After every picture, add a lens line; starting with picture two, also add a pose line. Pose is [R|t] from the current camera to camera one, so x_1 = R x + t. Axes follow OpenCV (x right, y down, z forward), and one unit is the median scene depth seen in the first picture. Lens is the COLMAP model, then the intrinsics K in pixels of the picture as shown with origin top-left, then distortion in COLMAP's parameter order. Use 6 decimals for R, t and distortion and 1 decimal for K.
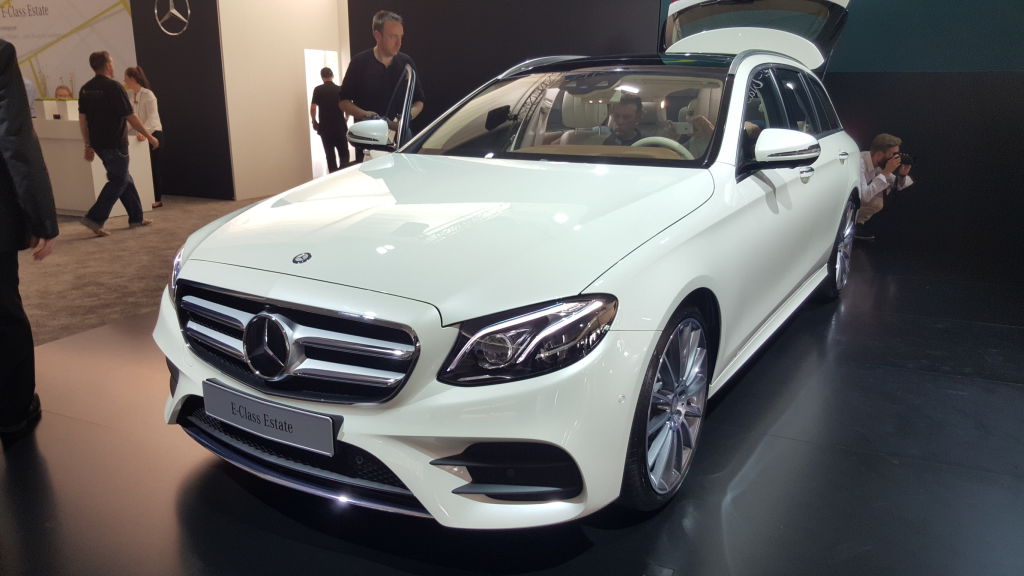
lens RADIAL K [[839.7, 0, 476.7], [0, 839.7, 289.0], [0, 0, 1]] dist [0.107400, -0.252626]
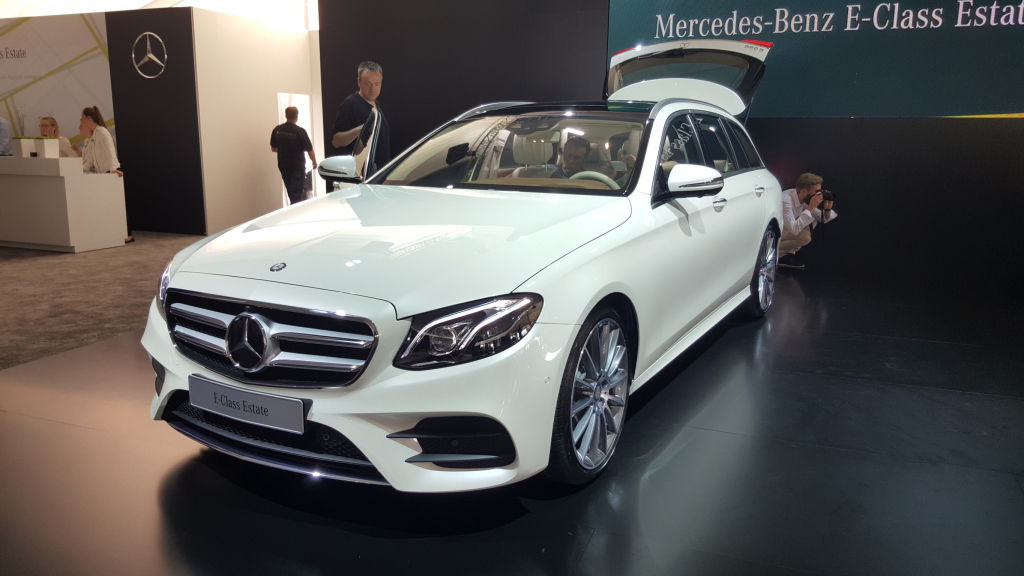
lens RADIAL K [[861.7, 0, 512.0], [0, 861.7, 264.5], [0, 0, 1]] dist [0.103727, -0.249709]
pose [[0.997606, -0.003197, 0.069075, 0.026363], [0.008866, 0.996599, -0.081922, 0.047373], [-0.068578, 0.082338, 0.994242, -0.172092]]
